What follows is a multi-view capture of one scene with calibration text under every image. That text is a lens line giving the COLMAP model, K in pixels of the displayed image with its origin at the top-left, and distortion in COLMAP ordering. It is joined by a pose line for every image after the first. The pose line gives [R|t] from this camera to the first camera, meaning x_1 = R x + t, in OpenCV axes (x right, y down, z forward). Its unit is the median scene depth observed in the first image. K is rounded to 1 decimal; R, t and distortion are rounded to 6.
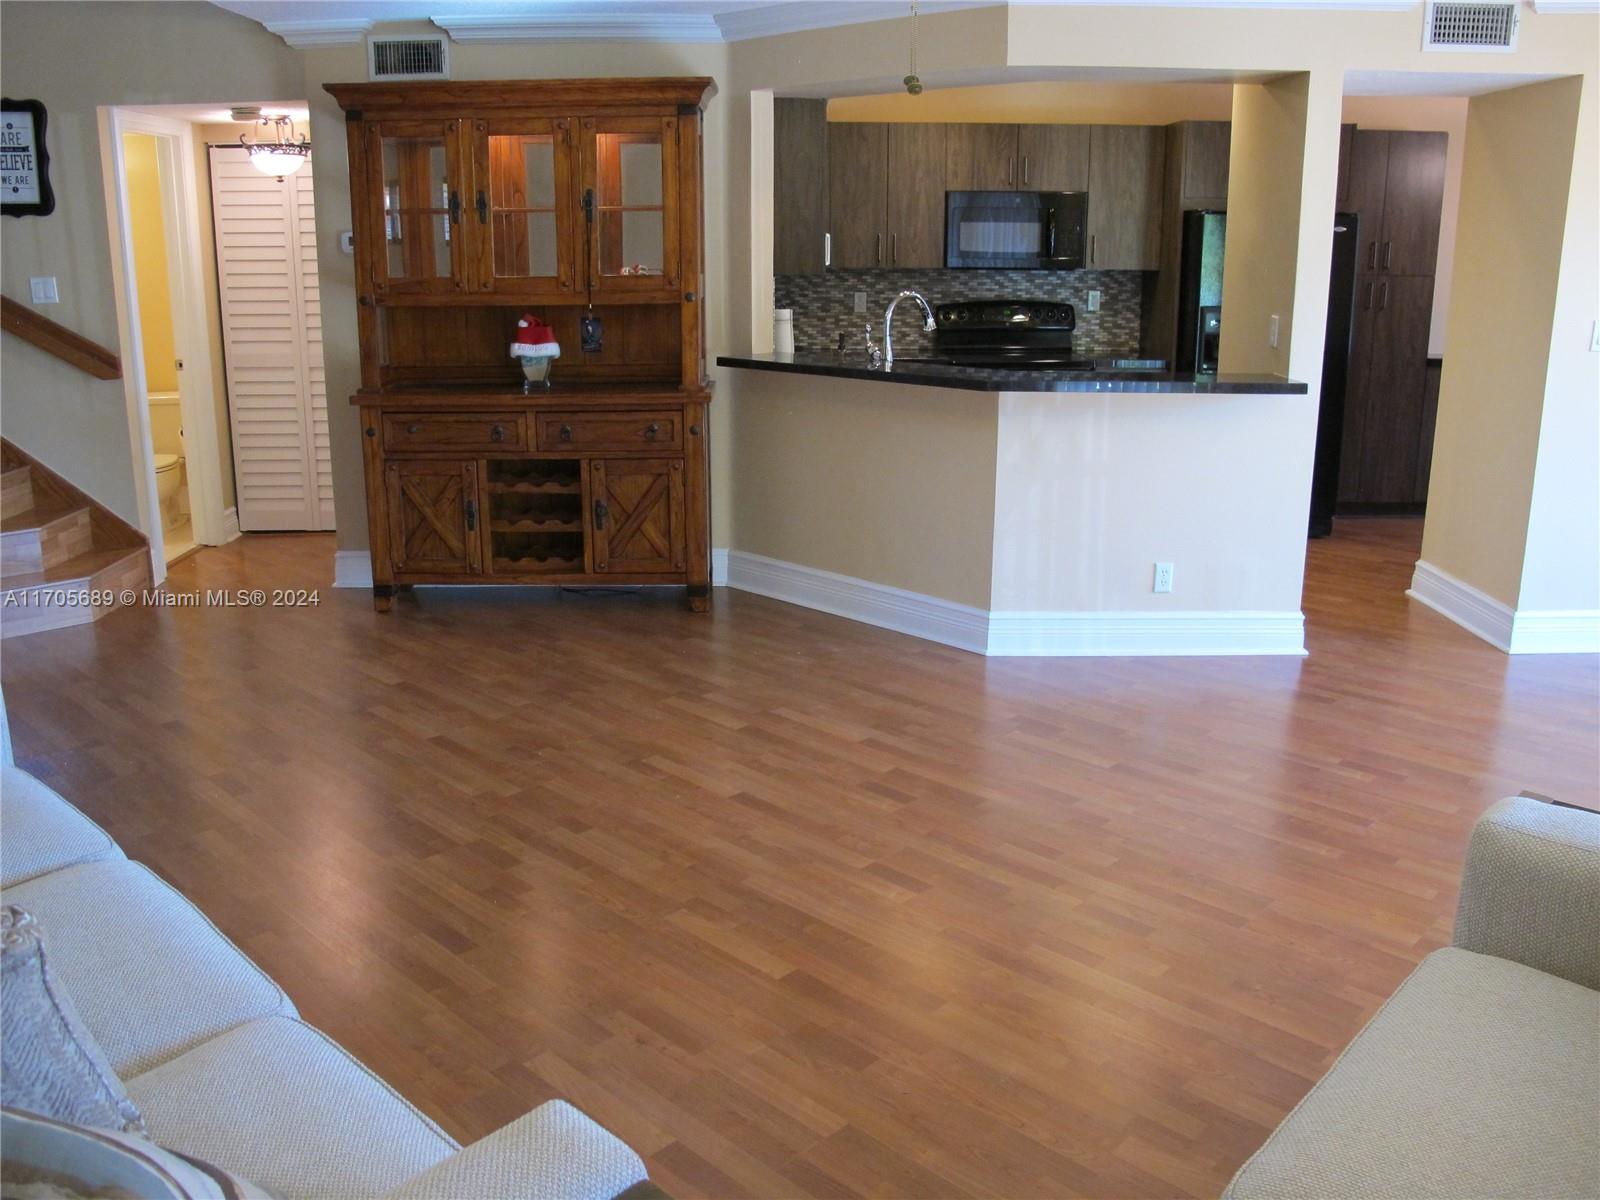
lens RADIAL K [[1346.5, 0, 779.5], [0, 1346.5, 581.0], [0, 0, 1]] dist [-0.148690, 0.108318]
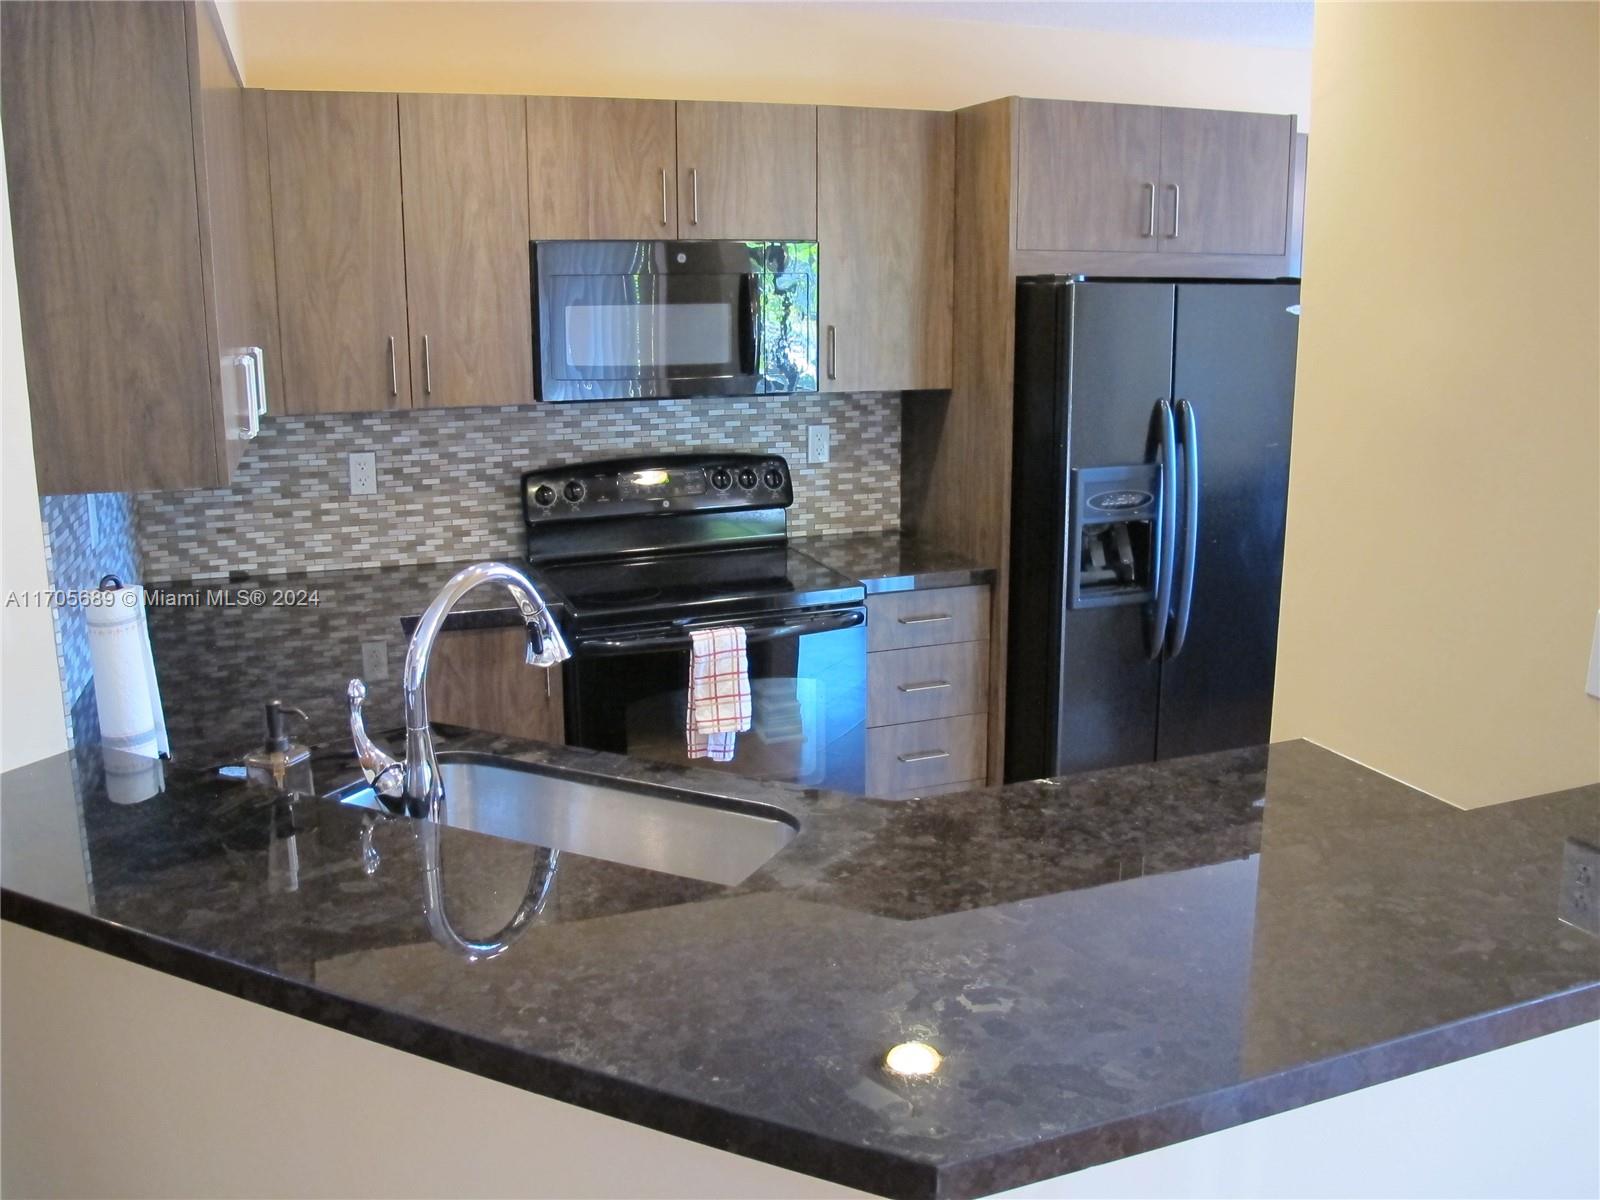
lens RADIAL K [[1346.5, 0, 779.5], [0, 1346.5, 581.0], [0, 0, 1]] dist [-0.148690, 0.108318]
pose [[0.943758, -0.074515, 0.322131, 0.047171], [0.086027, 0.996058, -0.021628, -0.152885], [-0.319250, 0.048124, 0.946448, 0.521792]]
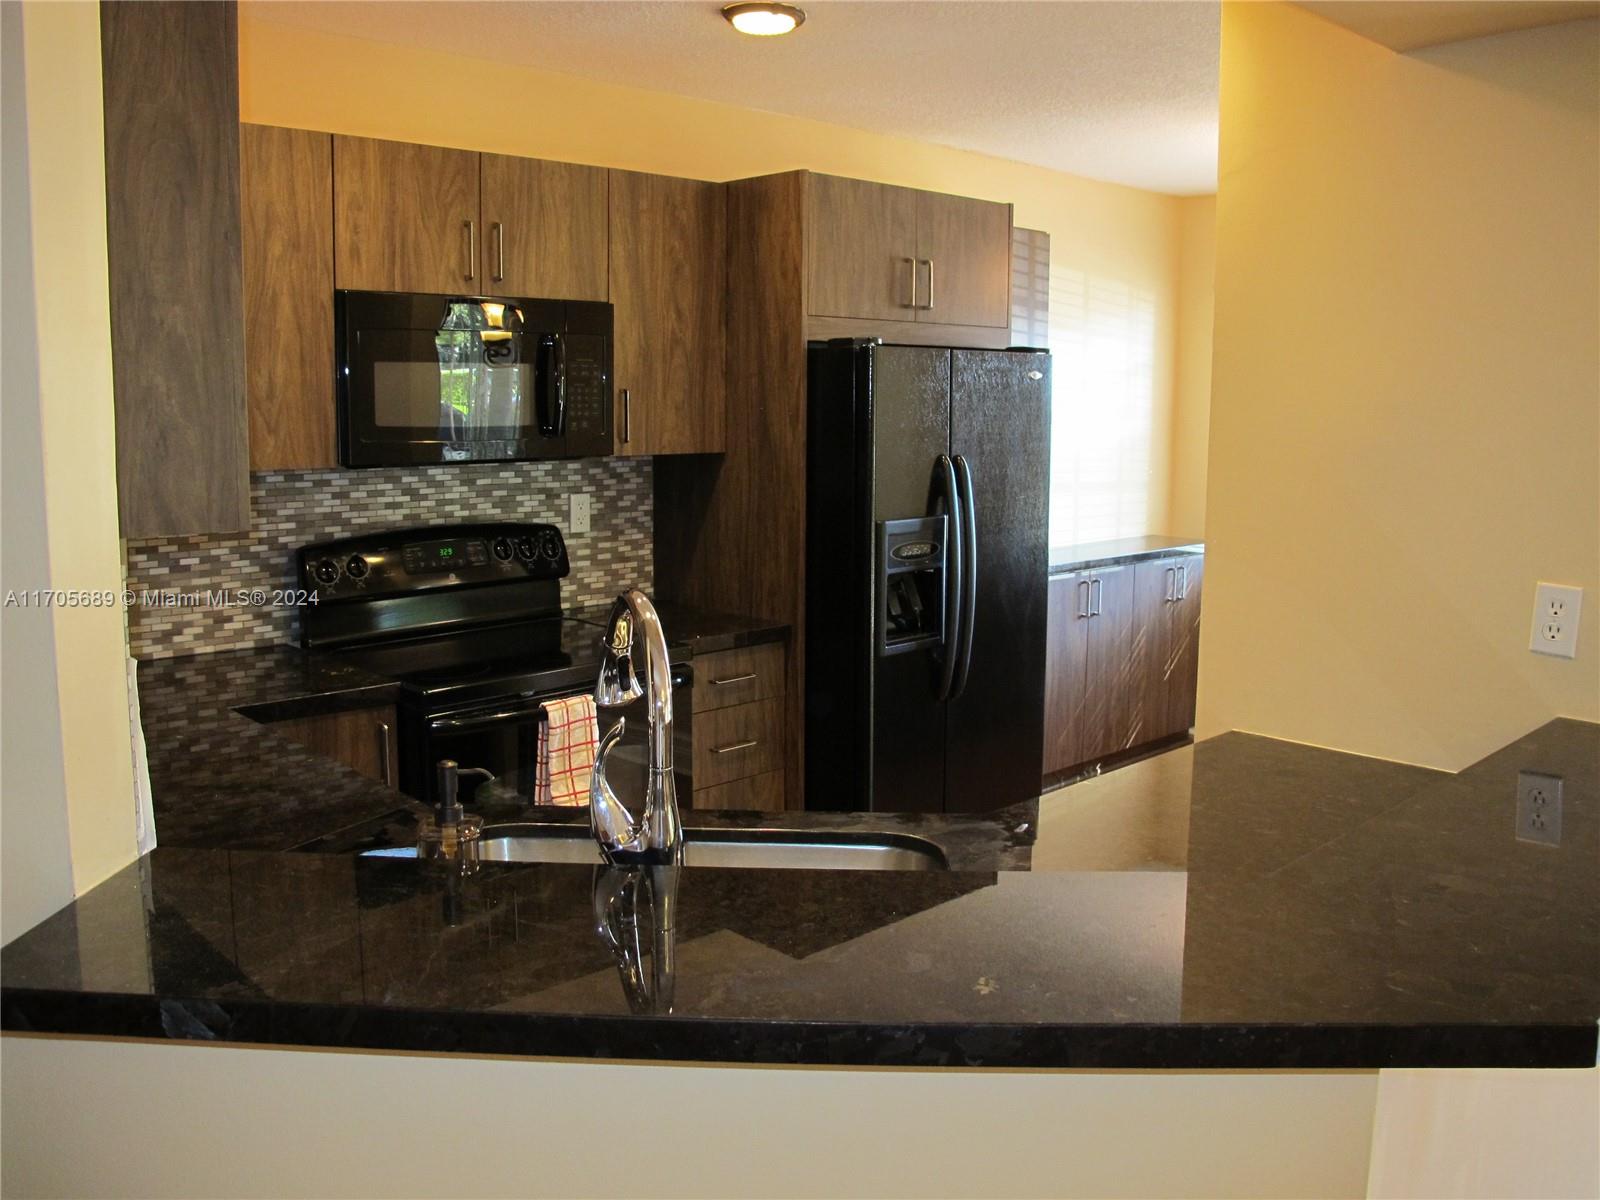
lens RADIAL K [[1346.5, 0, 779.5], [0, 1346.5, 581.0], [0, 0, 1]] dist [-0.148690, 0.108318]
pose [[0.738784, -0.087376, 0.668255, -0.060541], [0.160444, 0.985854, -0.048475, -0.153610], [-0.654566, 0.143030, 0.742352, 0.588858]]
